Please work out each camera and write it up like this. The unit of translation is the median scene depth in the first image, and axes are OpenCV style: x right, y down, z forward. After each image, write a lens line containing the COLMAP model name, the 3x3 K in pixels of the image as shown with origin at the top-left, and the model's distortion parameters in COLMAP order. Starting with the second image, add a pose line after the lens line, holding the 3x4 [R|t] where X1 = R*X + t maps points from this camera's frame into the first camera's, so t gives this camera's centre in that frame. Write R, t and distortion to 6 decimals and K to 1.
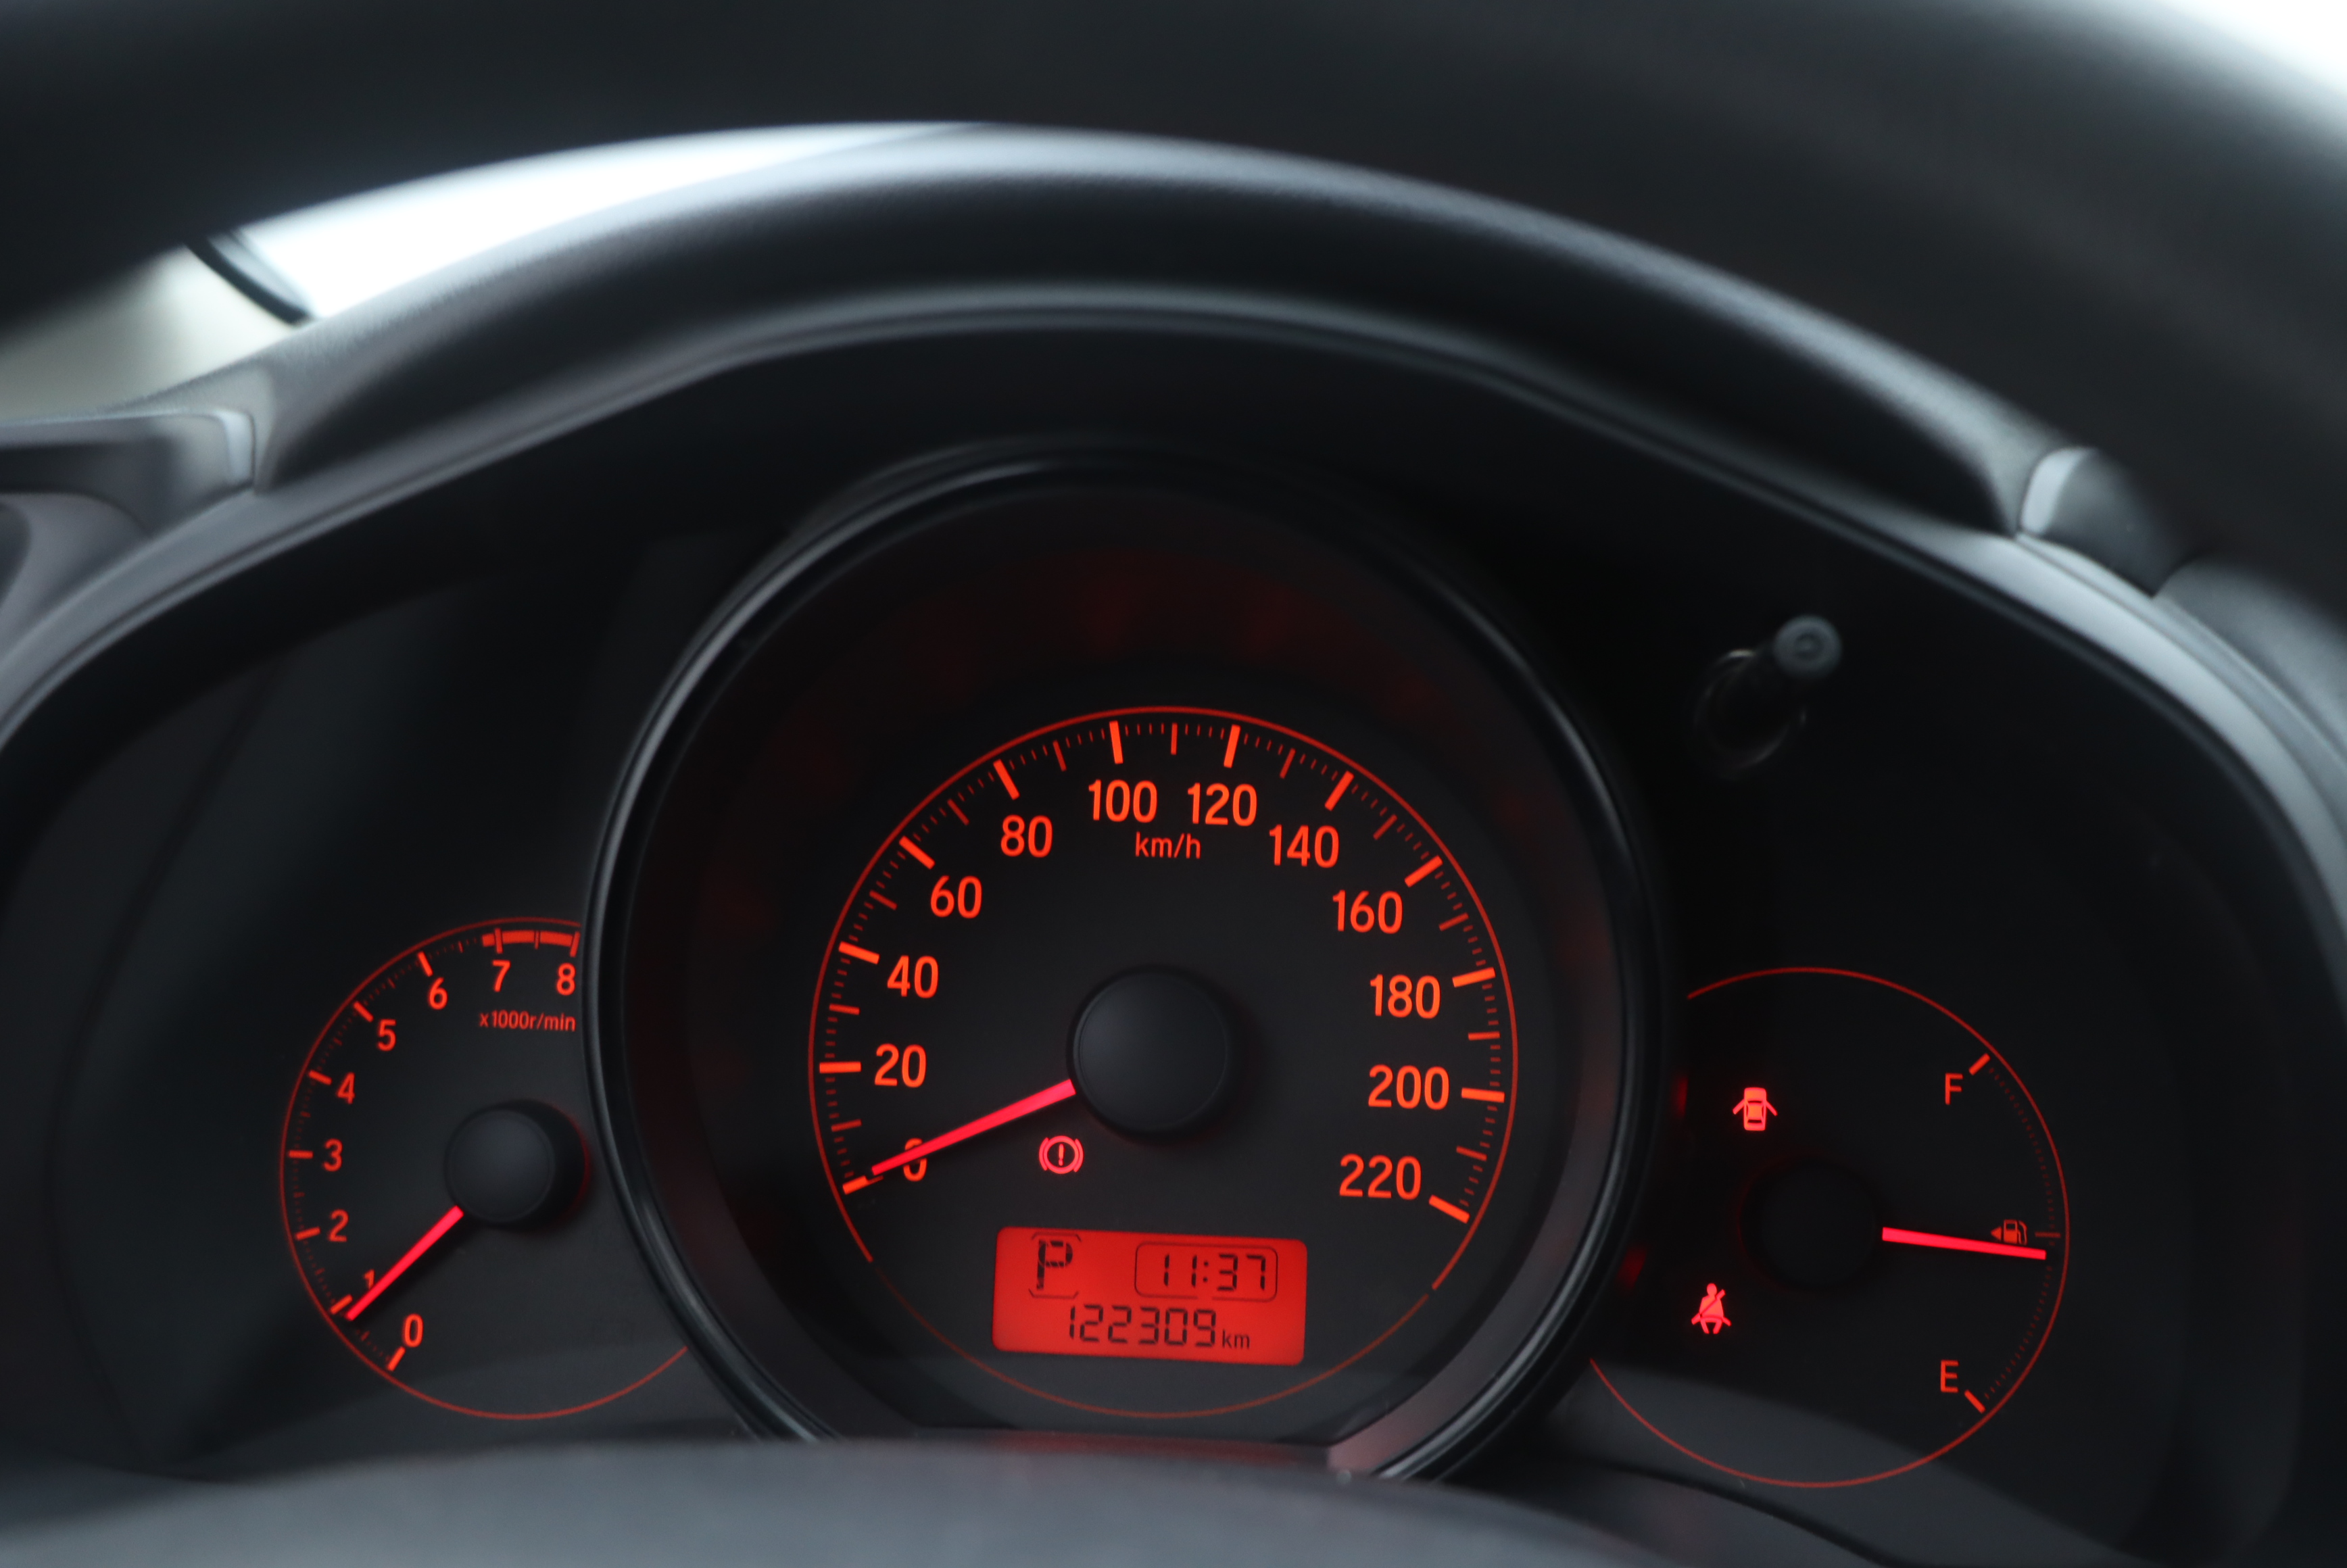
lens RADIAL K [[2770.0, 0, 1173.5], [0, 2770.0, 784.0], [0, 0, 1]] dist [-0.072050, 0.294938]
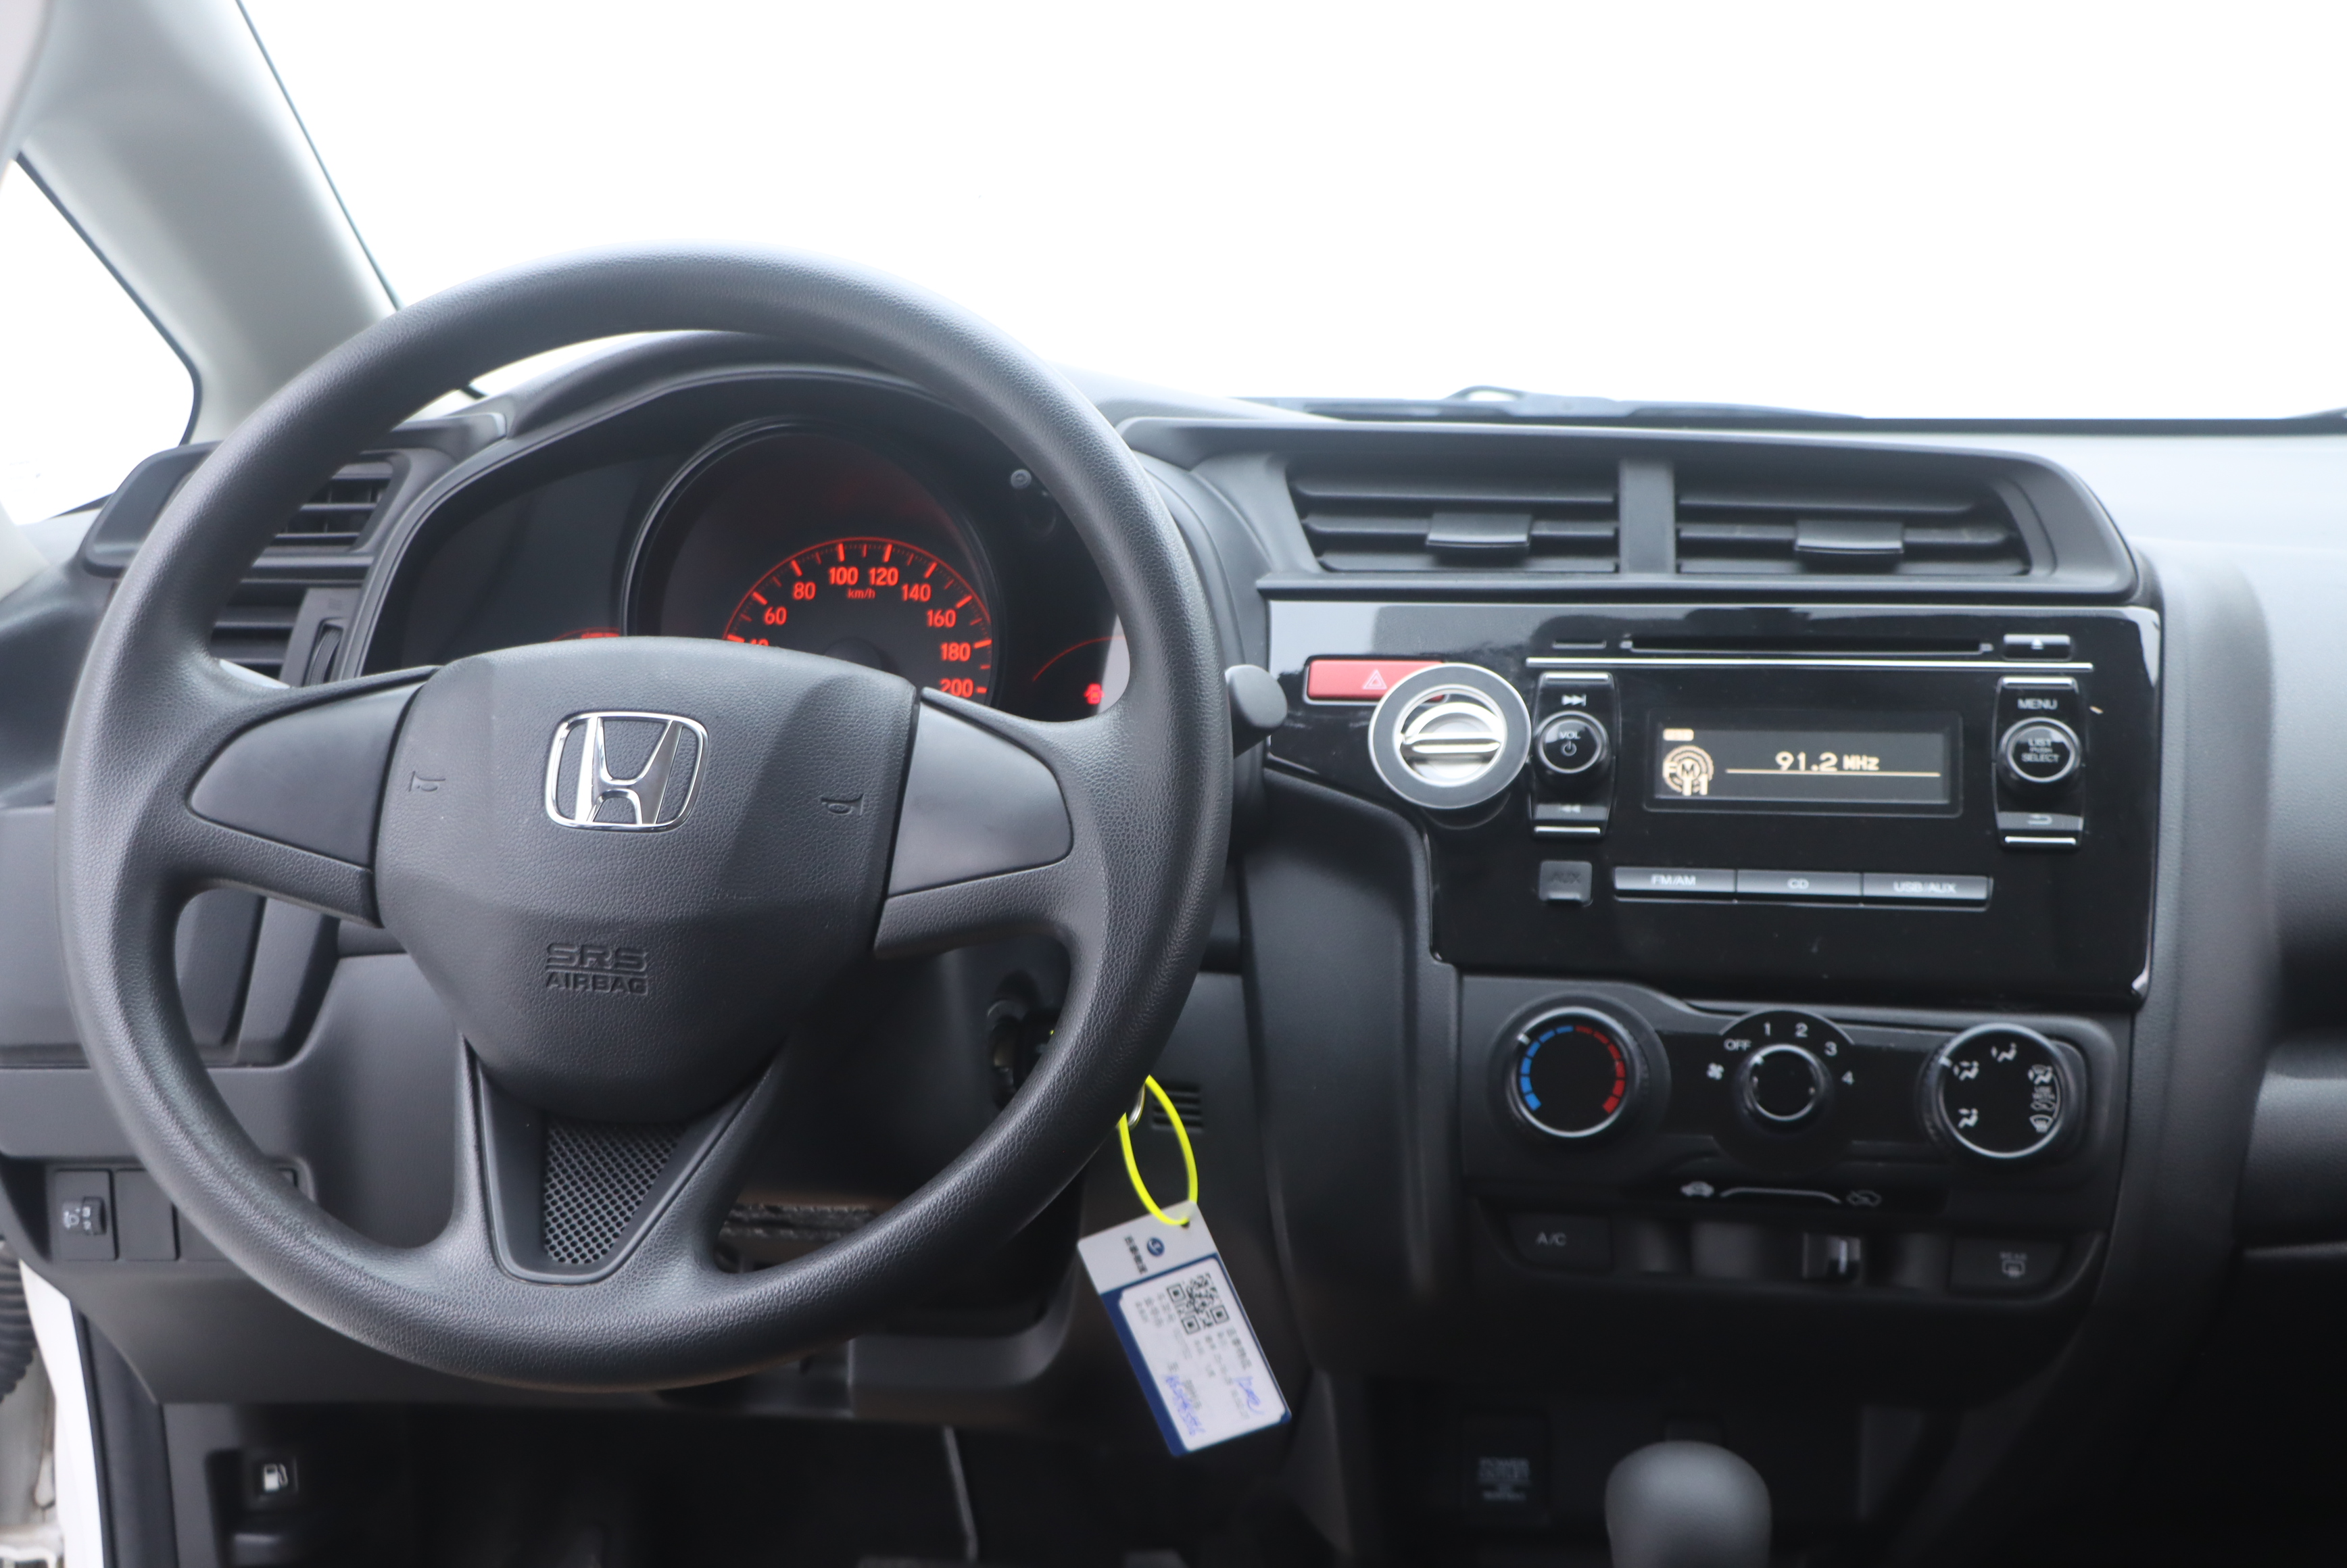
lens RADIAL K [[2770.0, 0, 1173.5], [0, 2770.0, 784.0], [0, 0, 1]] dist [-0.072050, 0.294938]
pose [[0.999790, -0.006512, -0.019447, 0.319878], [0.005906, 0.999501, -0.031032, 0.267723], [0.019639, 0.030911, 0.999329, -1.427348]]
